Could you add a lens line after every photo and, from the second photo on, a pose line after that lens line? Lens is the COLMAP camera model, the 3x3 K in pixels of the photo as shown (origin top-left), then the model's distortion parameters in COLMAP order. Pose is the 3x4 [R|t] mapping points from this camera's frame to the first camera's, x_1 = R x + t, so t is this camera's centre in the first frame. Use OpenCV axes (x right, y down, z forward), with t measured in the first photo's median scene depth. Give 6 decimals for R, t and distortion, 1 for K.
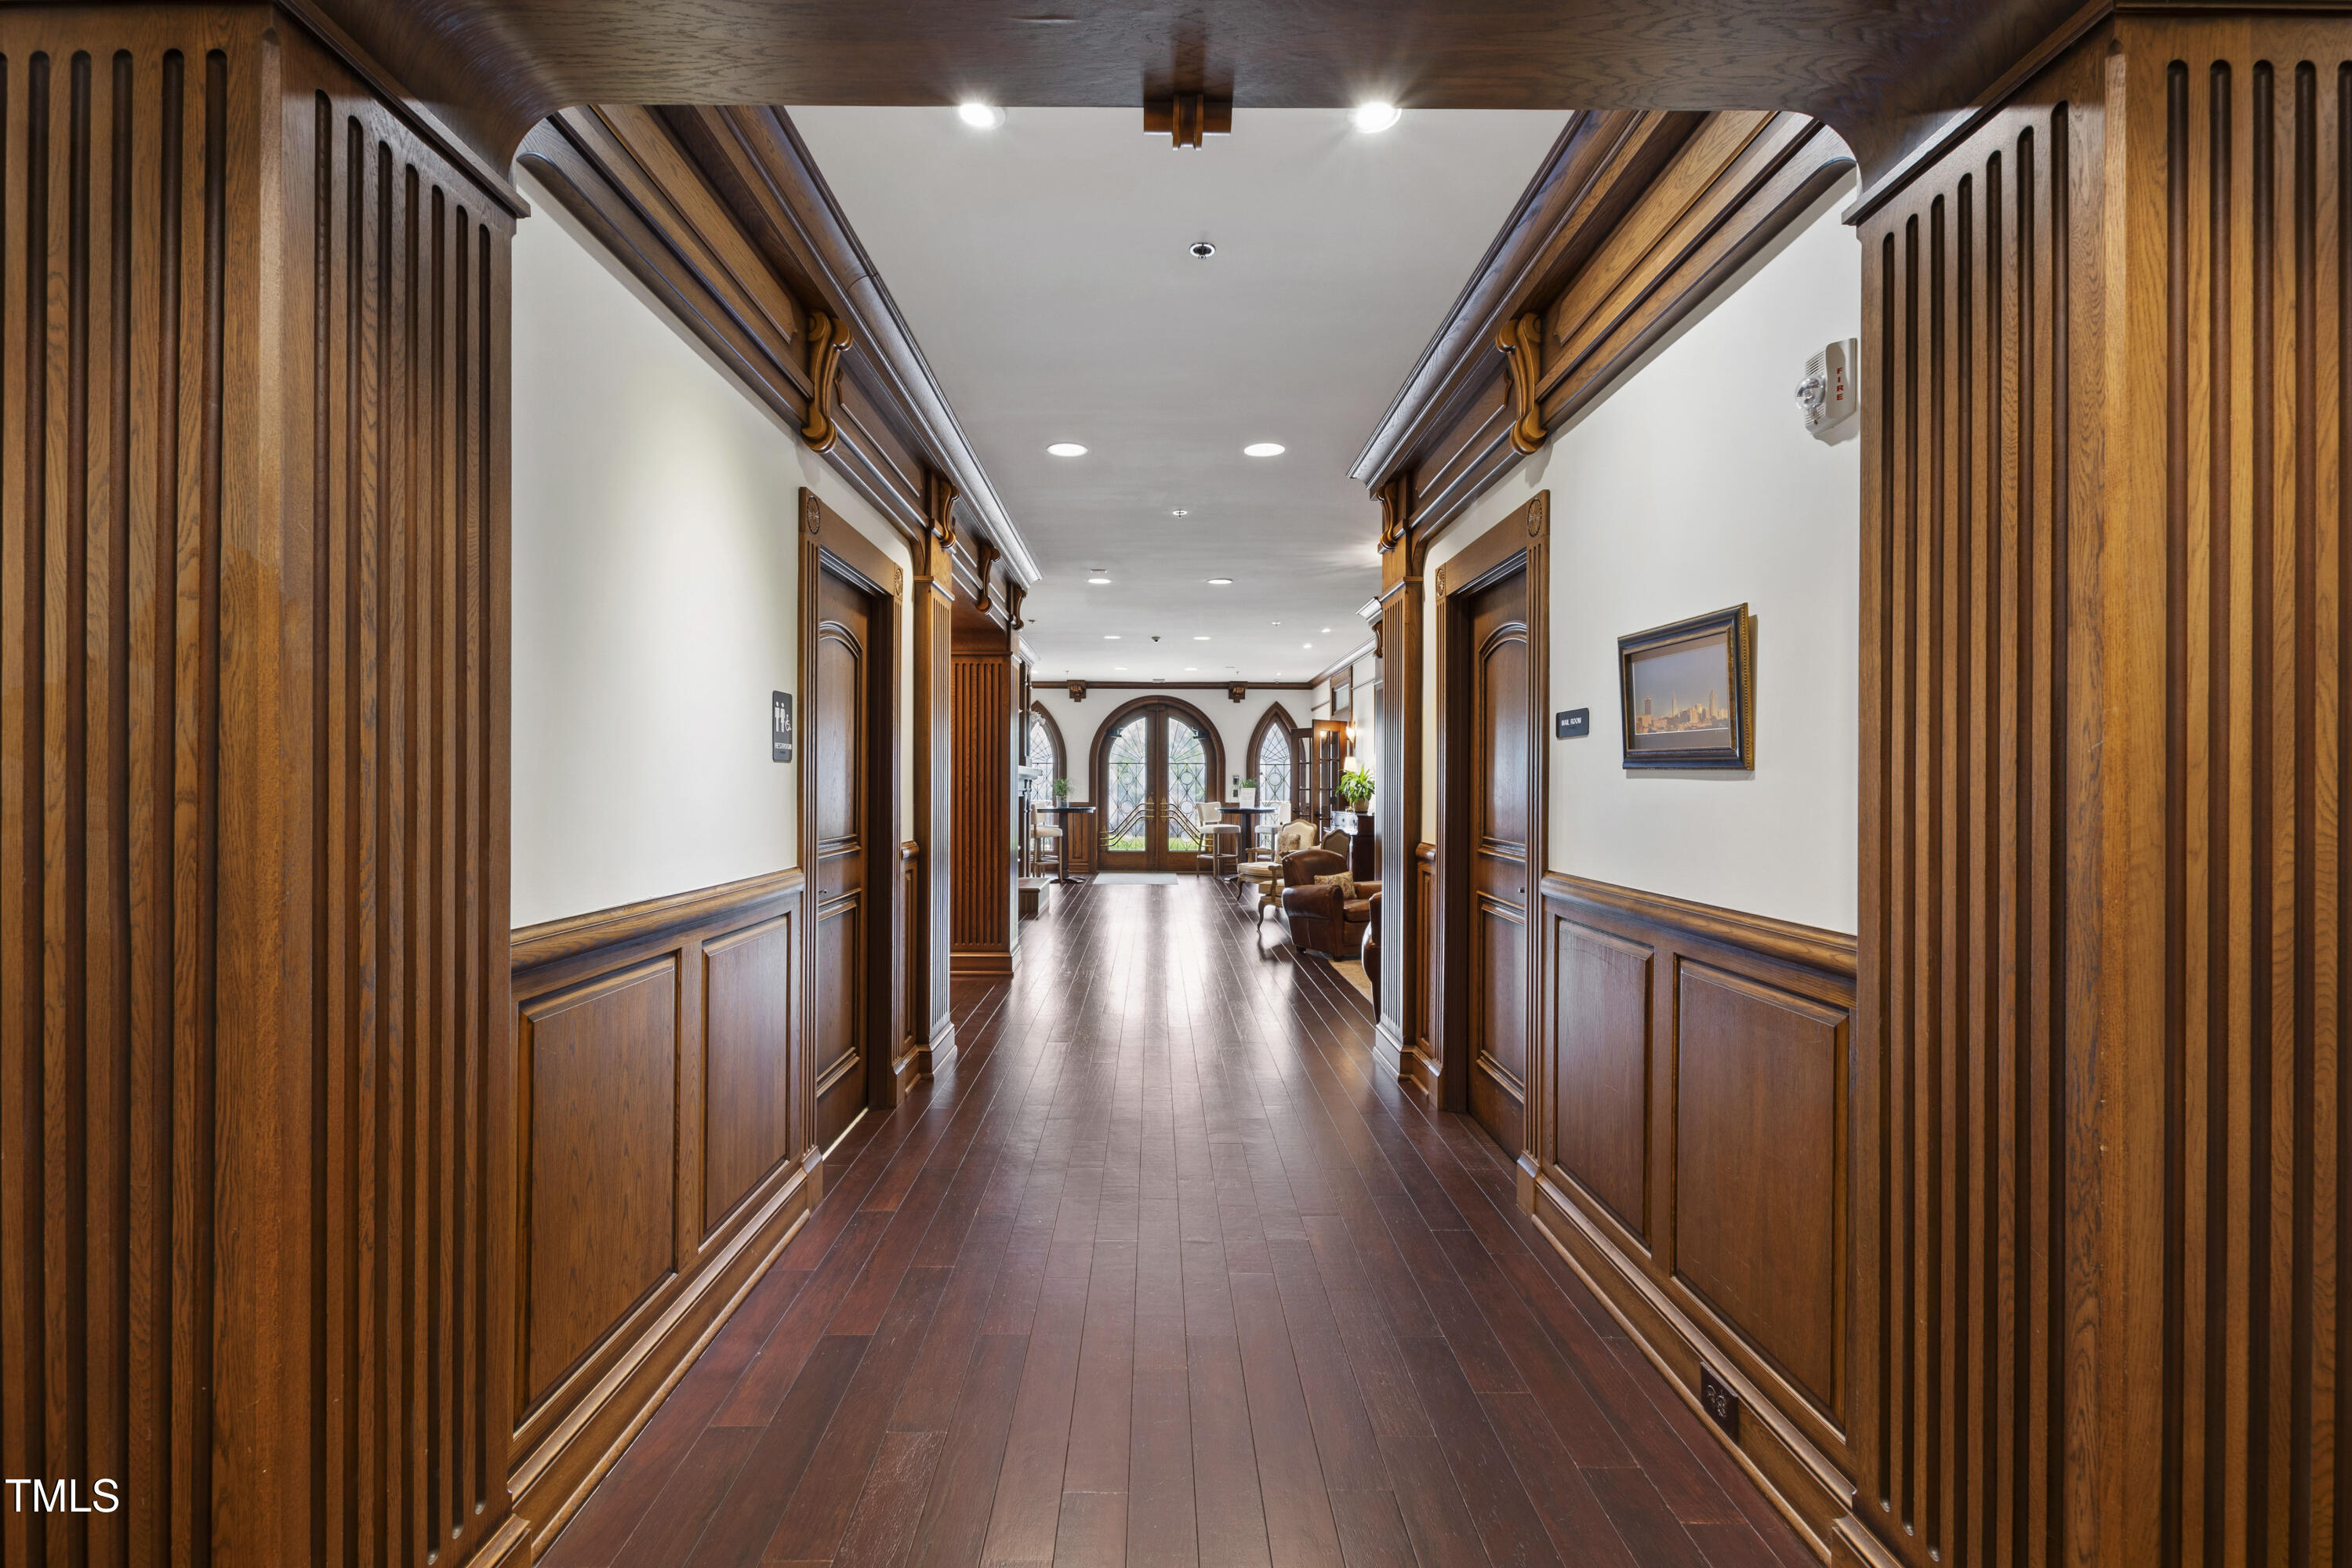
lens RADIAL K [[1022.5, 0, 1180.2], [0, 1022.5, 785.8], [0, 0, 1]] dist [0.009648, -0.003752]
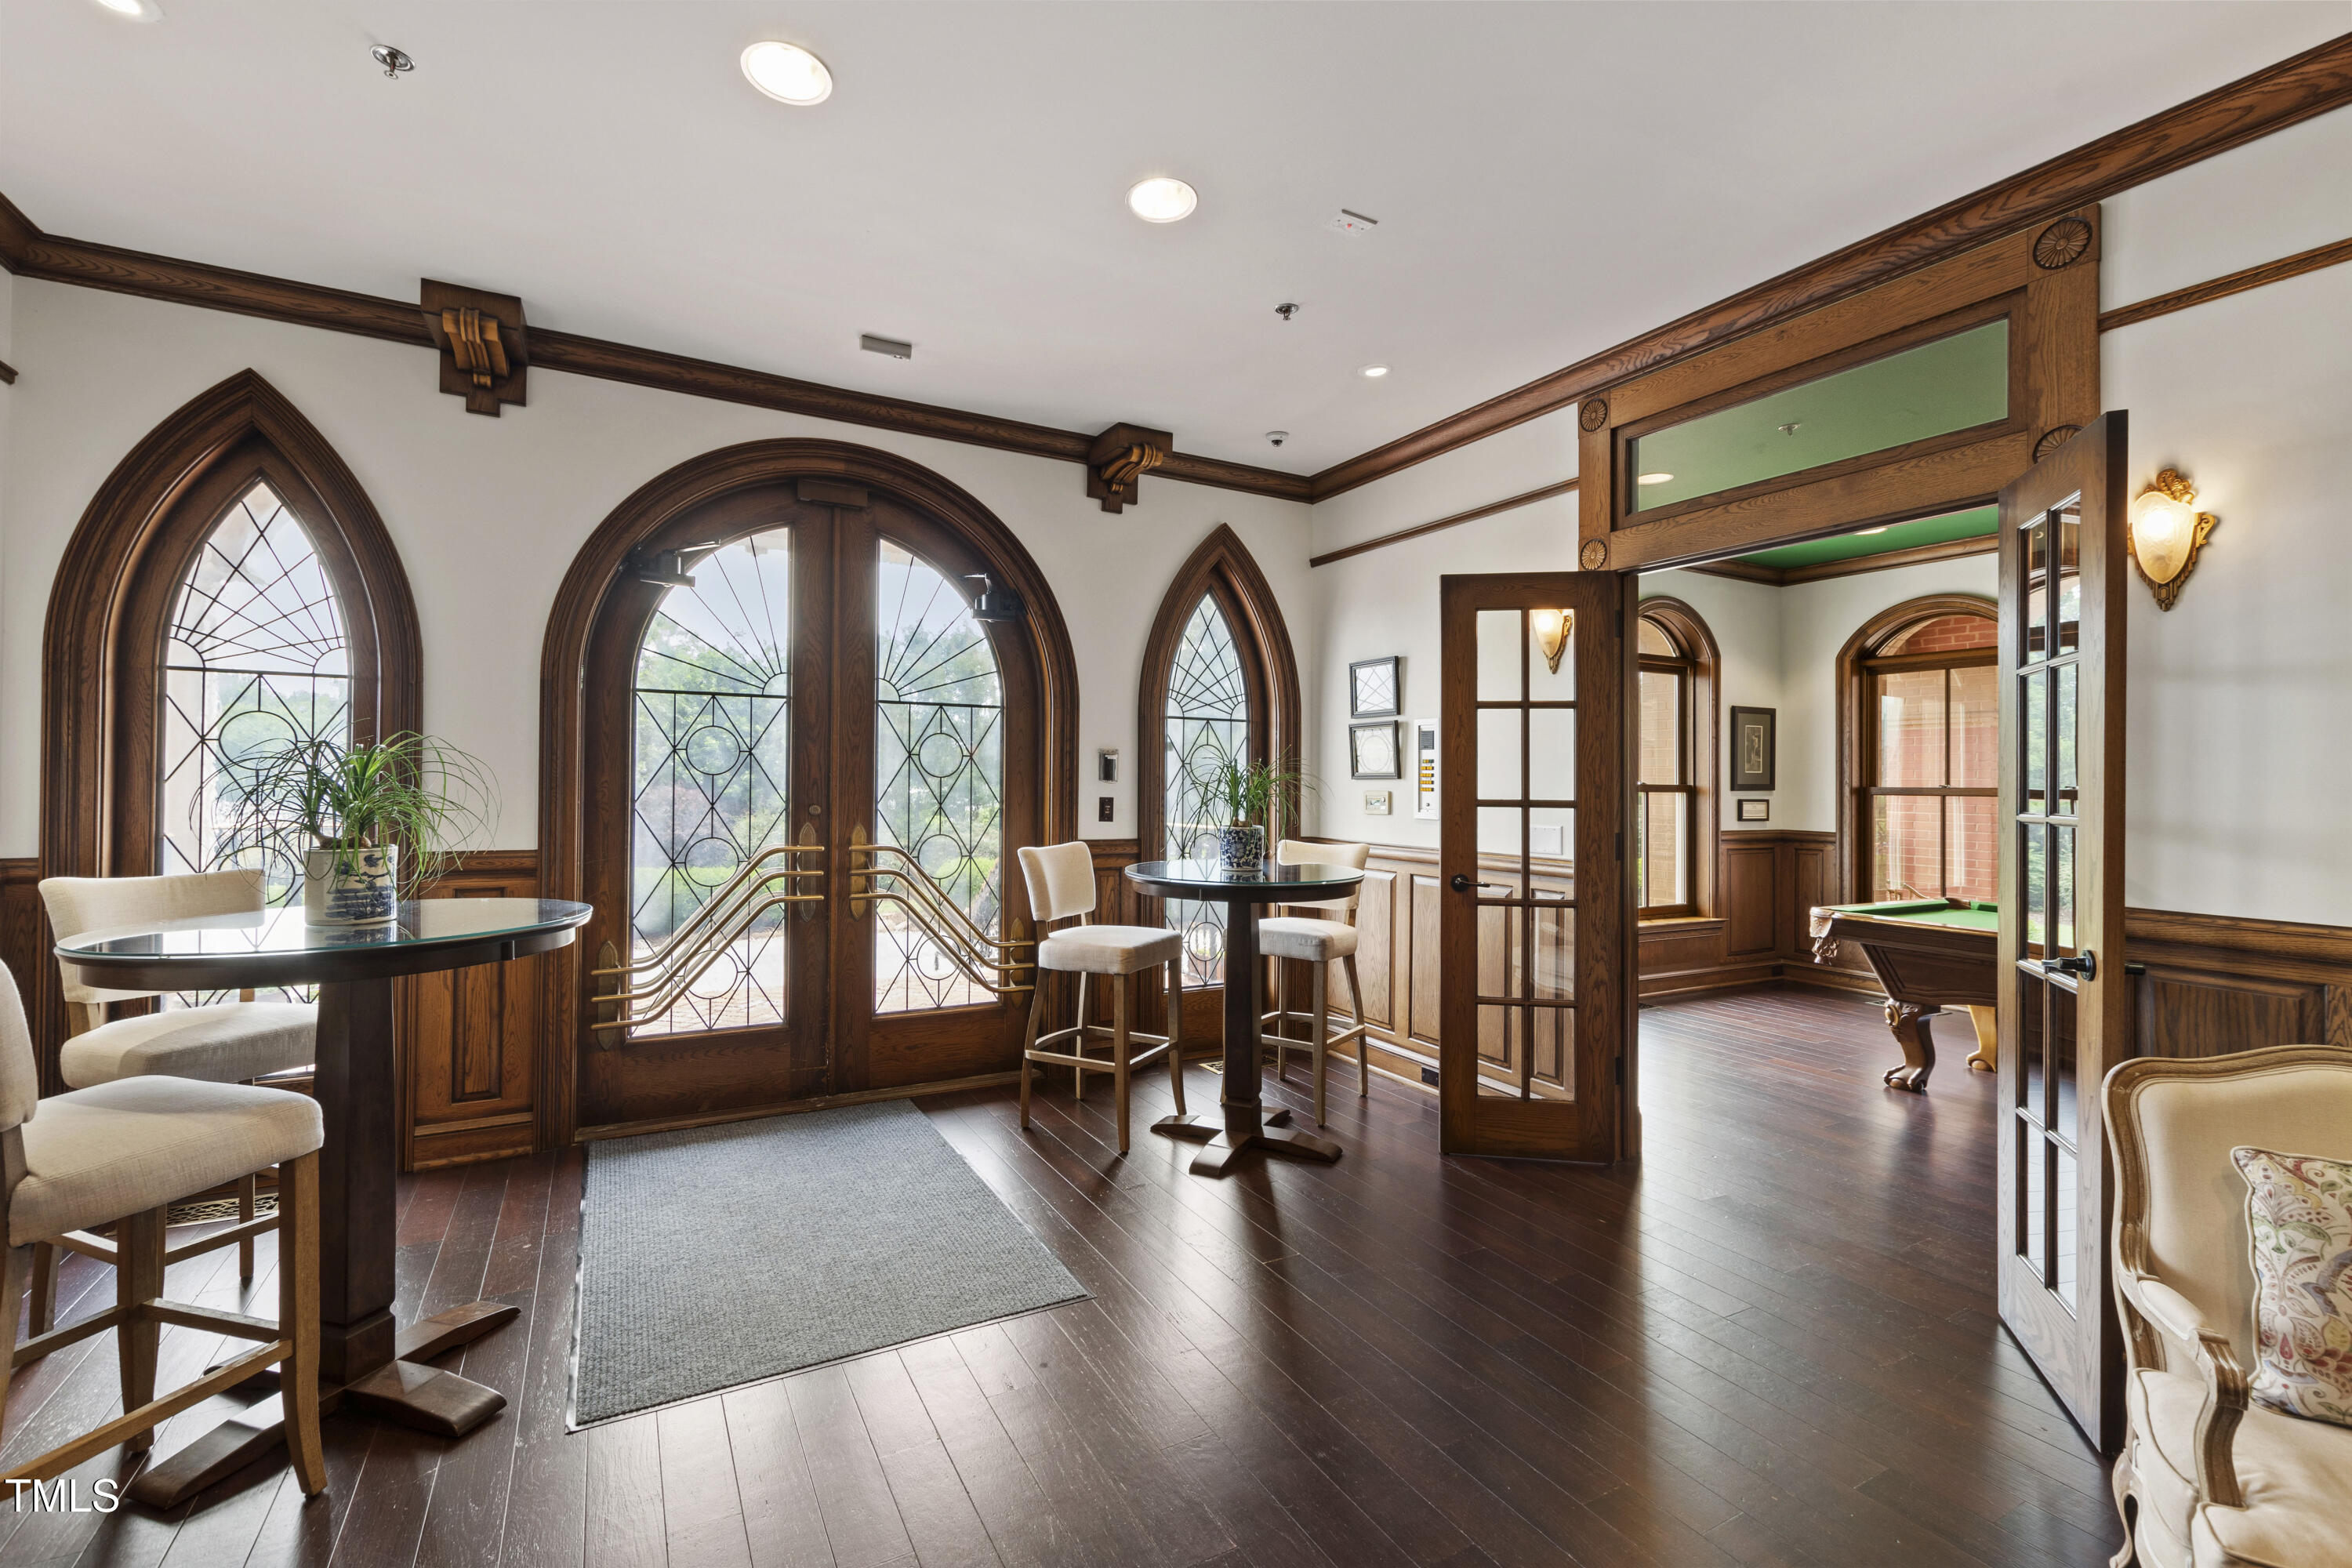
lens RADIAL K [[1022.5, 0, 1183.4], [0, 1022.5, 789.4], [0, 0, 1]] dist [0.009648, -0.003752]
pose [[0.879744, 0.002798, 0.475440, -0.070819], [-0.010239, 0.999862, 0.013061, -0.002637], [-0.475337, -0.016358, 0.879651, 0.717592]]
